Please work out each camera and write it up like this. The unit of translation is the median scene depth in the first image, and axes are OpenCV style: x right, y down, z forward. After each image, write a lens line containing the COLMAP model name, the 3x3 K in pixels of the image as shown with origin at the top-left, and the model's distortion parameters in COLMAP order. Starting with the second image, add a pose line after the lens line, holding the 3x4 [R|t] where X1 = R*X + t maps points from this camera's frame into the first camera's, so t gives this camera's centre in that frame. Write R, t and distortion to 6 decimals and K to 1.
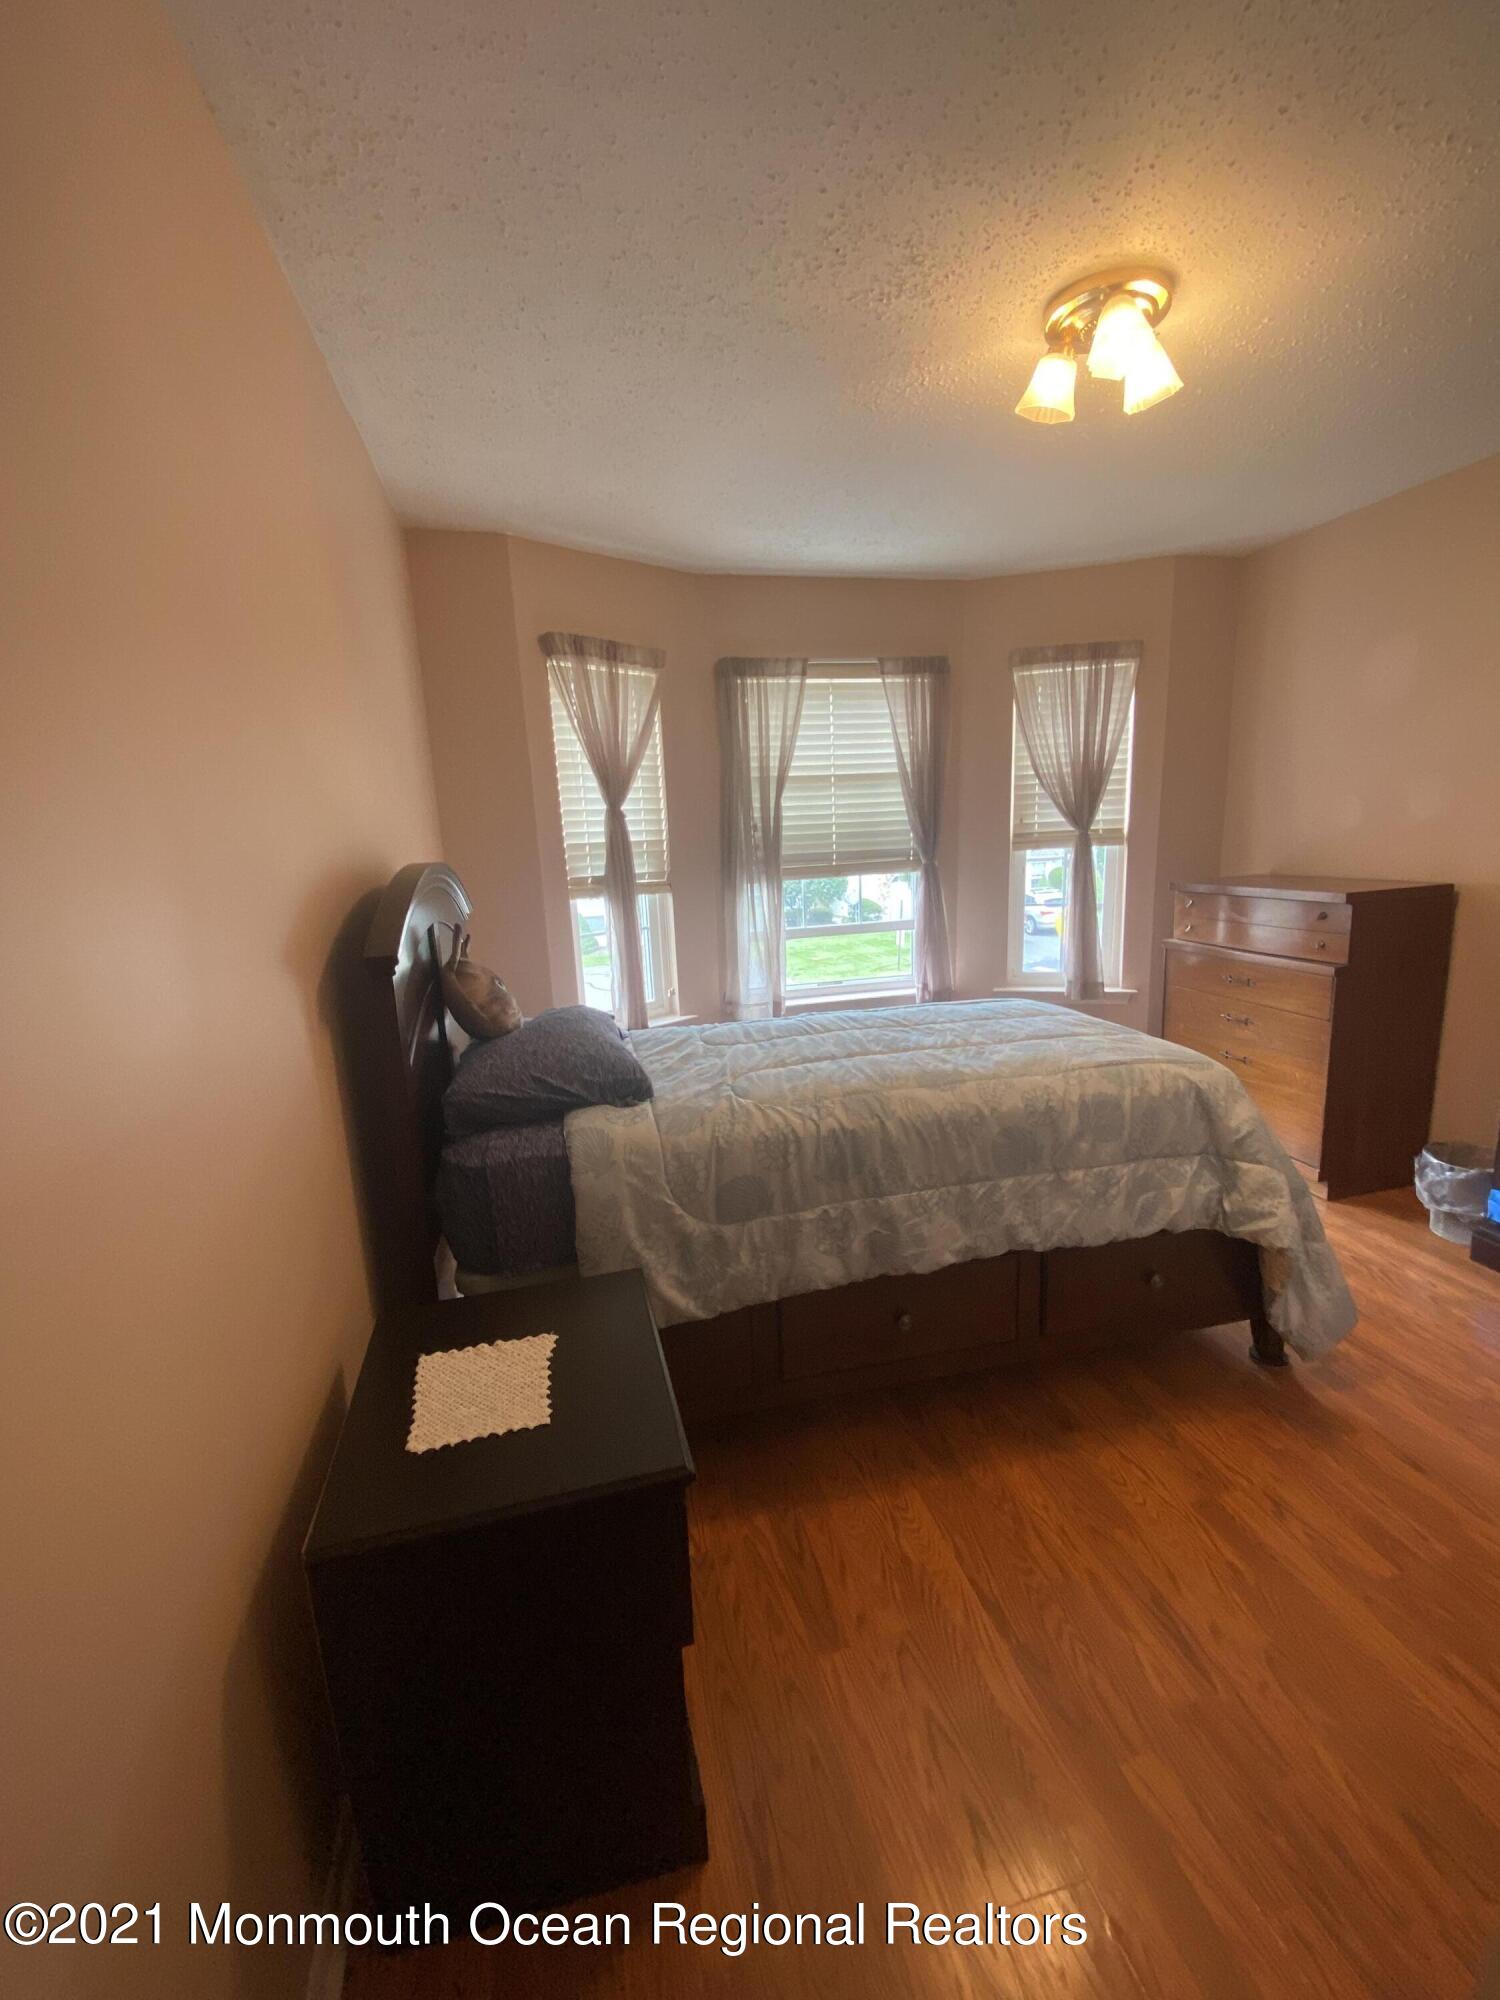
lens RADIAL K [[828.5, 0, 741.6], [0, 828.5, 1007.0], [0, 0, 1]] dist [-0.002986, -0.002229]
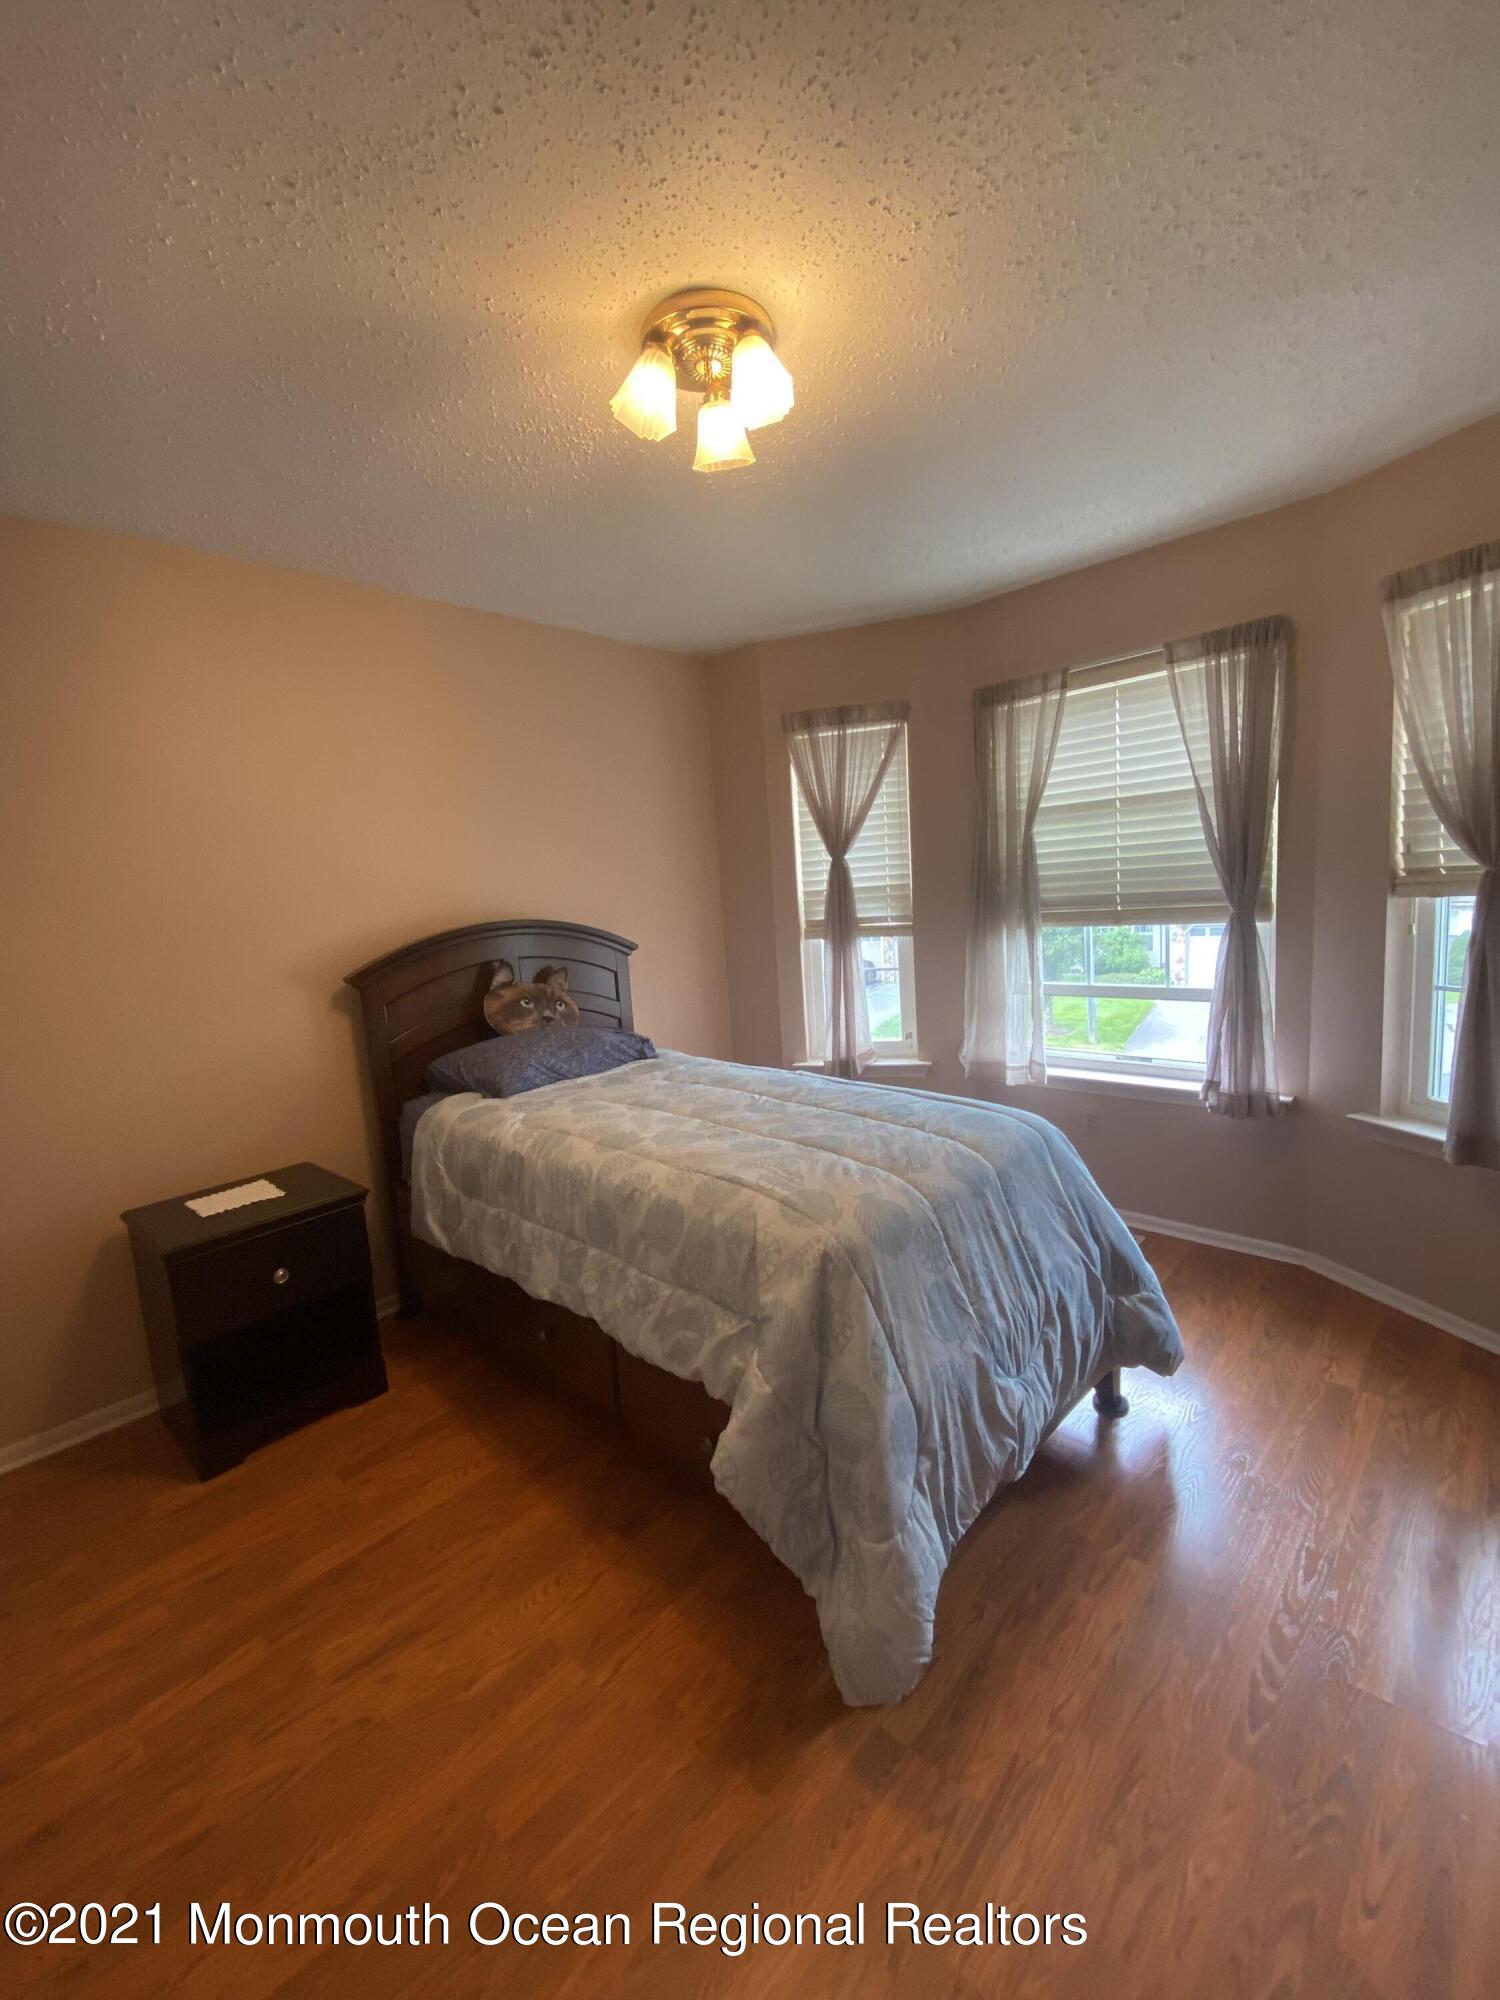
lens RADIAL K [[828.5, 0, 738.1], [0, 828.5, 993.7], [0, 0, 1]] dist [-0.002986, -0.002229]
pose [[0.530462, 0.111924, -0.840288, 0.647888], [-0.123554, 0.990868, 0.053983, -0.097066], [0.838656, 0.075185, 0.539447, 0.291293]]
